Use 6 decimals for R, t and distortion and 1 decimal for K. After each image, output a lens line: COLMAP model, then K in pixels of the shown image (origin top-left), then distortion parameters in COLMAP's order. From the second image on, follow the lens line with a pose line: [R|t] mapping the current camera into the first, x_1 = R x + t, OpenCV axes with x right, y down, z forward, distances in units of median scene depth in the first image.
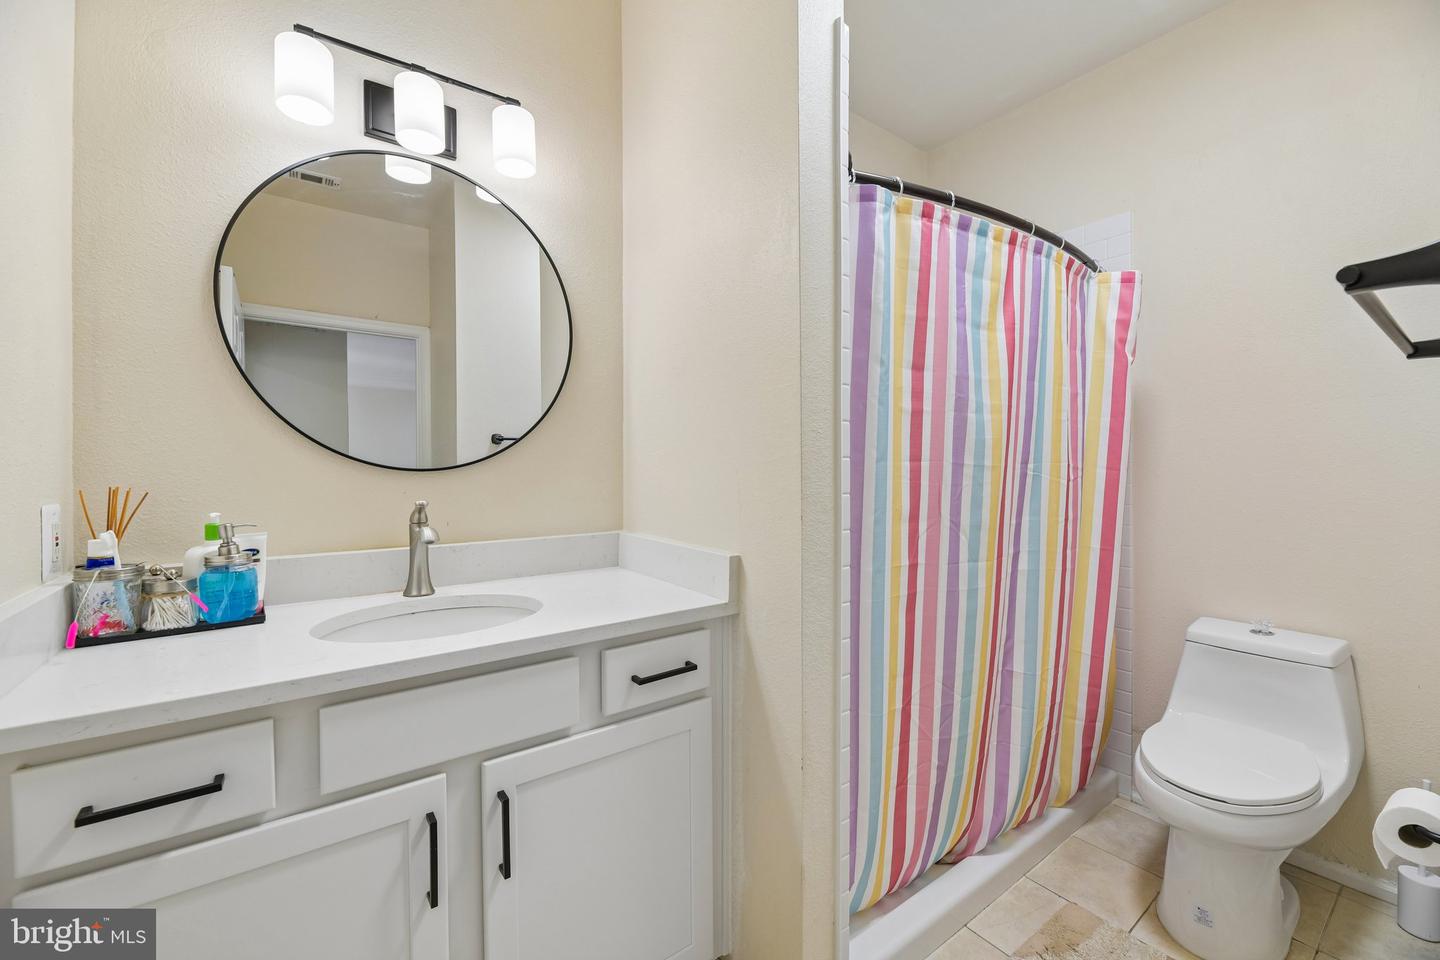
lens RADIAL K [[584.4, 0, 727.3], [0, 584.4, 478.3], [0, 0, 1]] dist [0.001114, -0.003701]
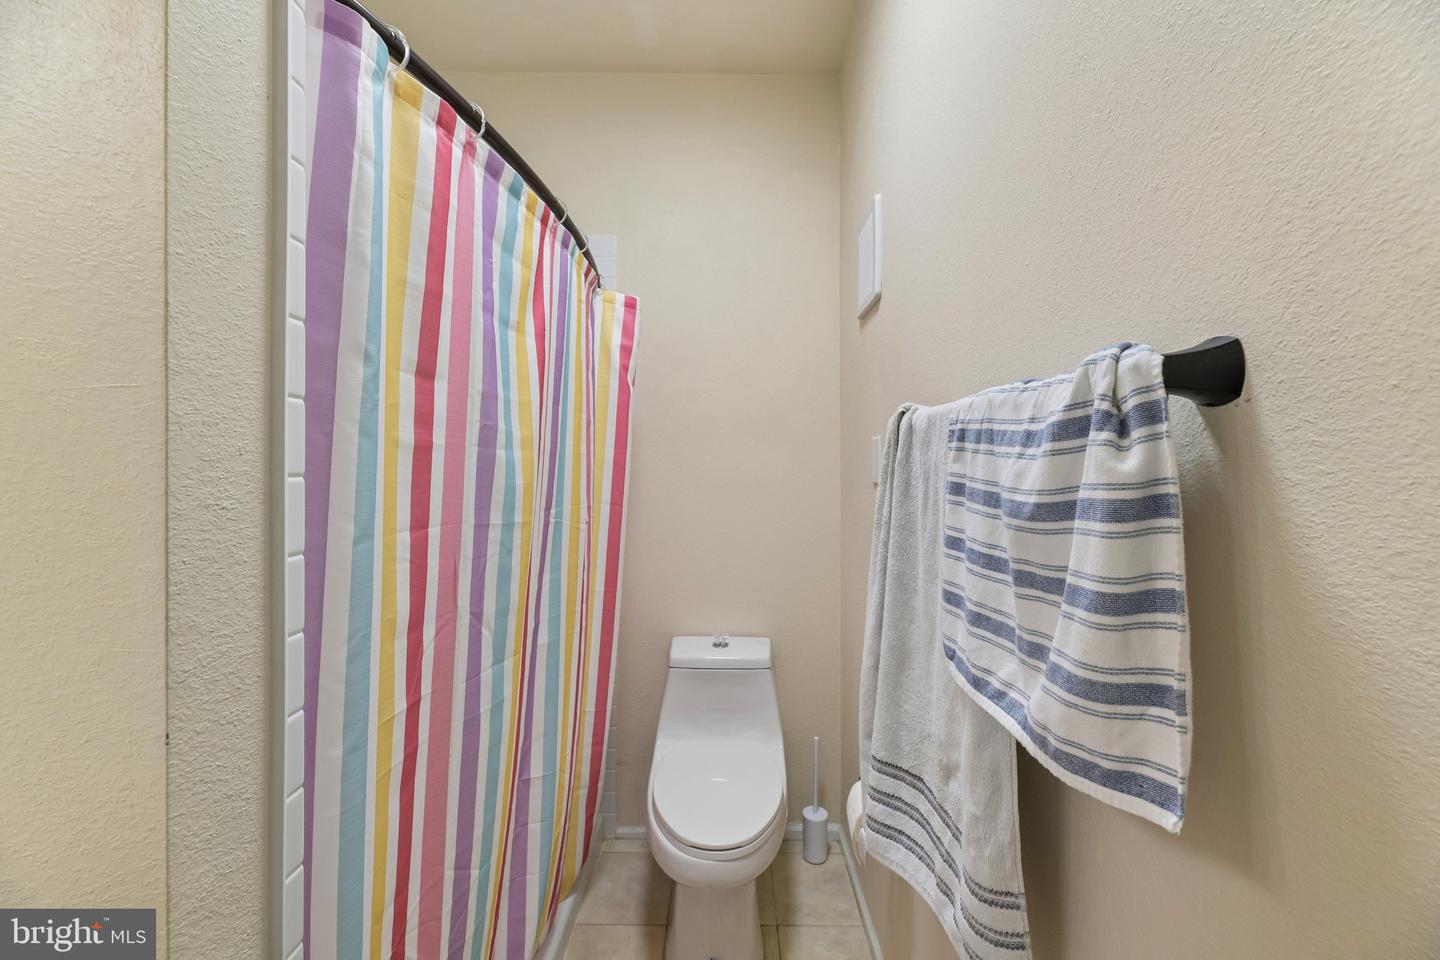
lens RADIAL K [[577.2, 0, 723.4], [0, 577.2, 460.5], [0, 0, 1]] dist [0.014098, -0.012463]
pose [[0.600213, 0.008027, 0.799800, 0.035412], [0.011736, 0.999754, -0.018841, -0.084095], [-0.799754, 0.020695, 0.599971, 0.396256]]
